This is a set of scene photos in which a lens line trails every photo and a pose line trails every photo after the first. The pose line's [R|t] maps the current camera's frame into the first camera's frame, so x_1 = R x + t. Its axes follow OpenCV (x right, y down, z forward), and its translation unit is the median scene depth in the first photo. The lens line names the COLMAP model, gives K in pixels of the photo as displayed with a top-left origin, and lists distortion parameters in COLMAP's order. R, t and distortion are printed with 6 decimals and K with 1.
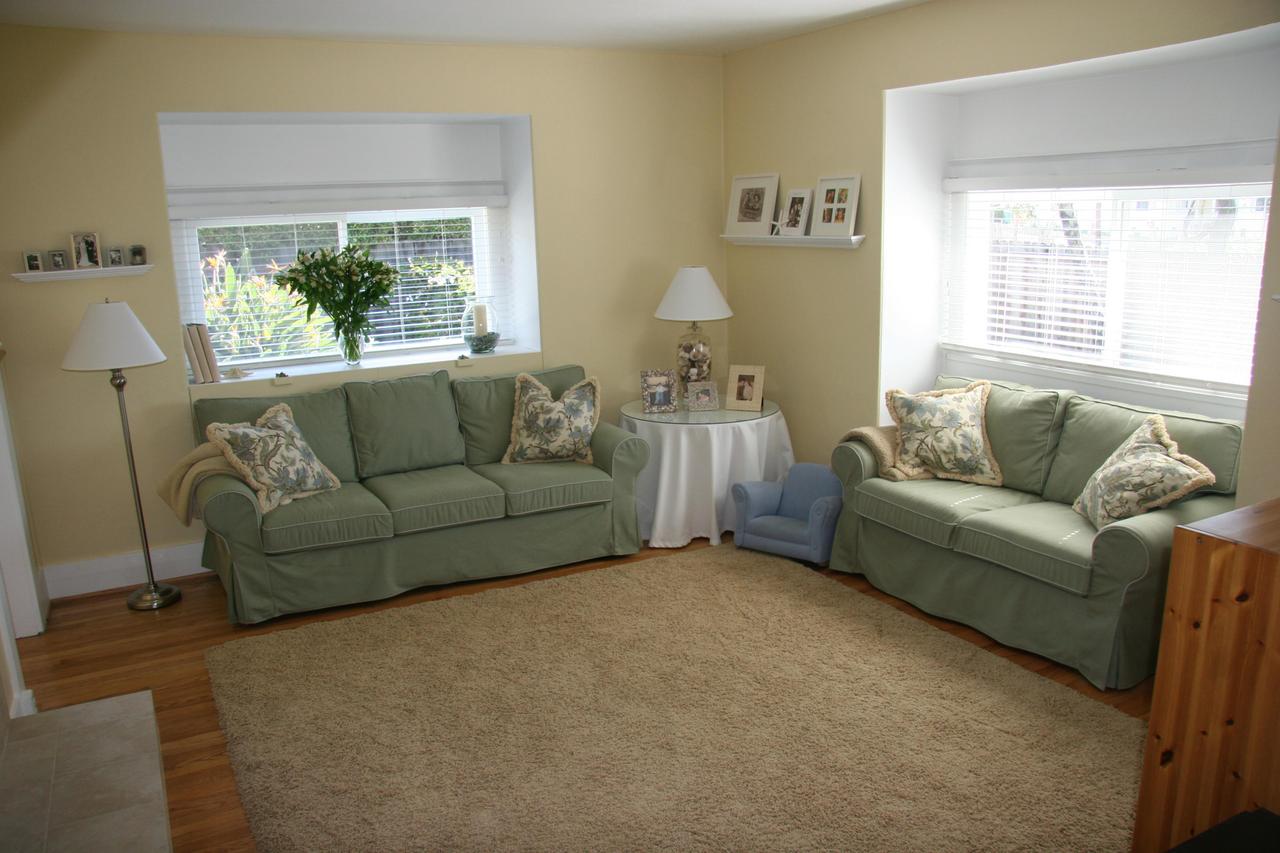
lens RADIAL K [[989.3, 0, 636.3], [0, 989.3, 444.0], [0, 0, 1]] dist [-0.183609, 0.124141]
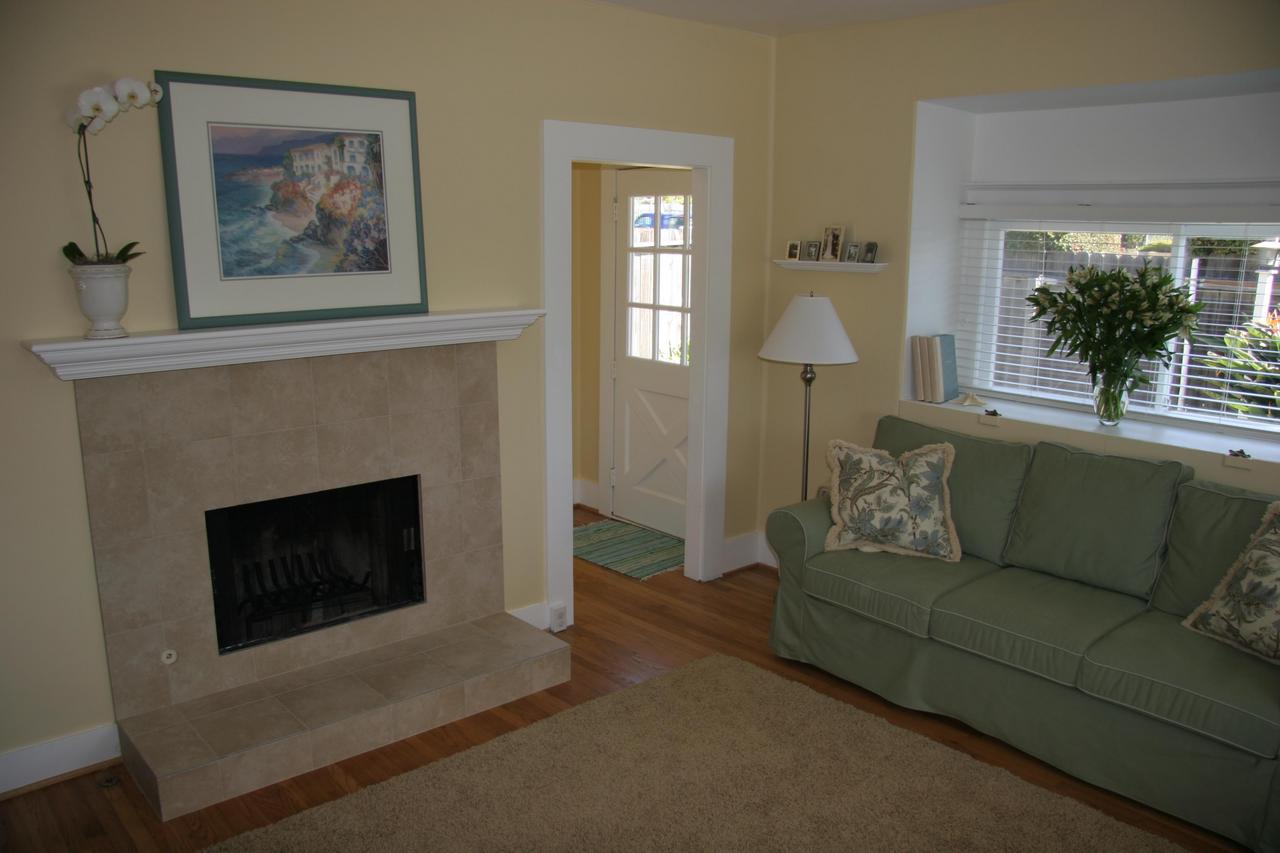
lens RADIAL K [[989.3, 0, 636.3], [0, 989.3, 444.0], [0, 0, 1]] dist [-0.183609, 0.124141]
pose [[0.210367, 0.230016, -0.950178, 0.343148], [-0.233289, 0.955660, 0.179693, -0.118576], [0.949380, 0.183865, 0.254700, 0.487840]]
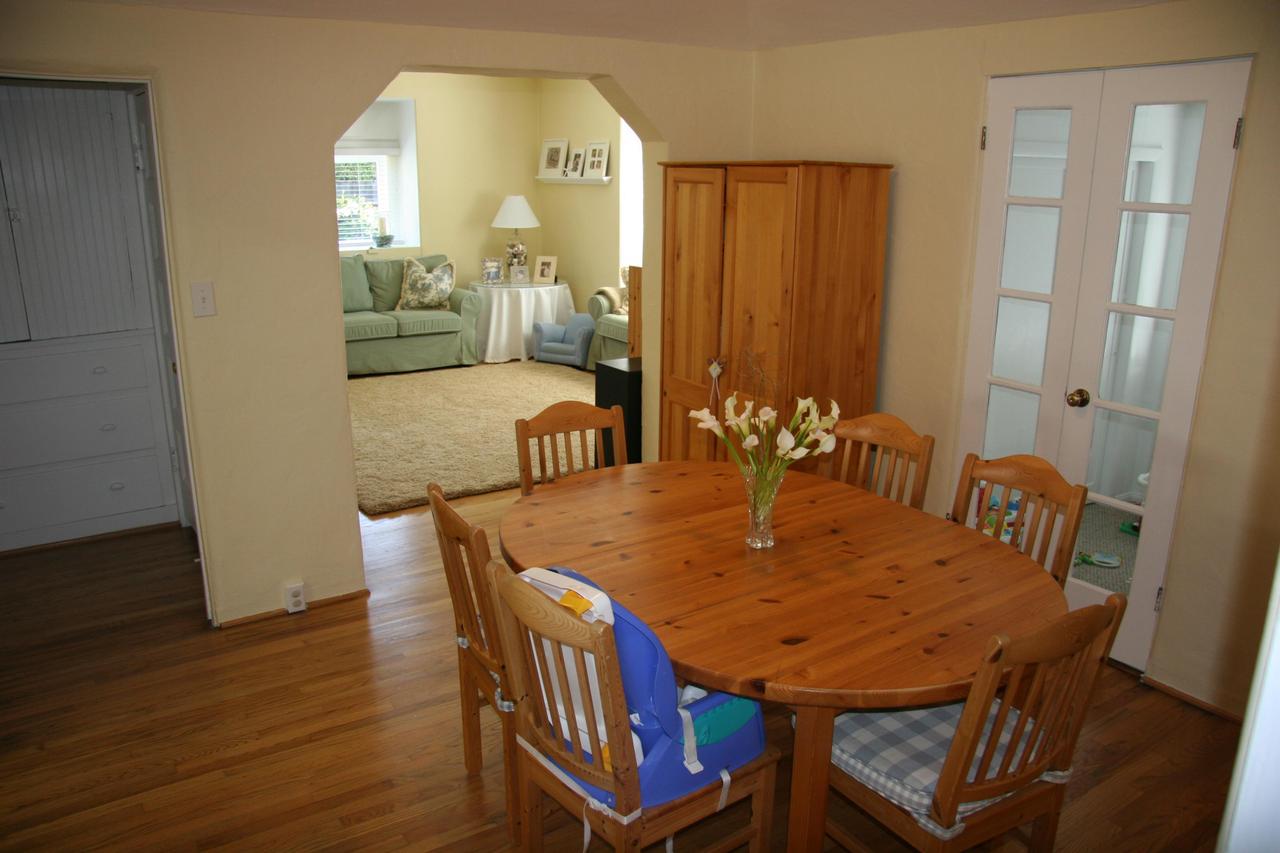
lens RADIAL K [[989.3, 0, 636.3], [0, 989.3, 444.0], [0, 0, 1]] dist [-0.183609, 0.124141]
pose [[0.993757, 0.004089, 0.111492, 0.085098], [-0.009071, 0.998981, 0.044216, 0.169440], [-0.111198, -0.044952, 0.992781, -0.691438]]
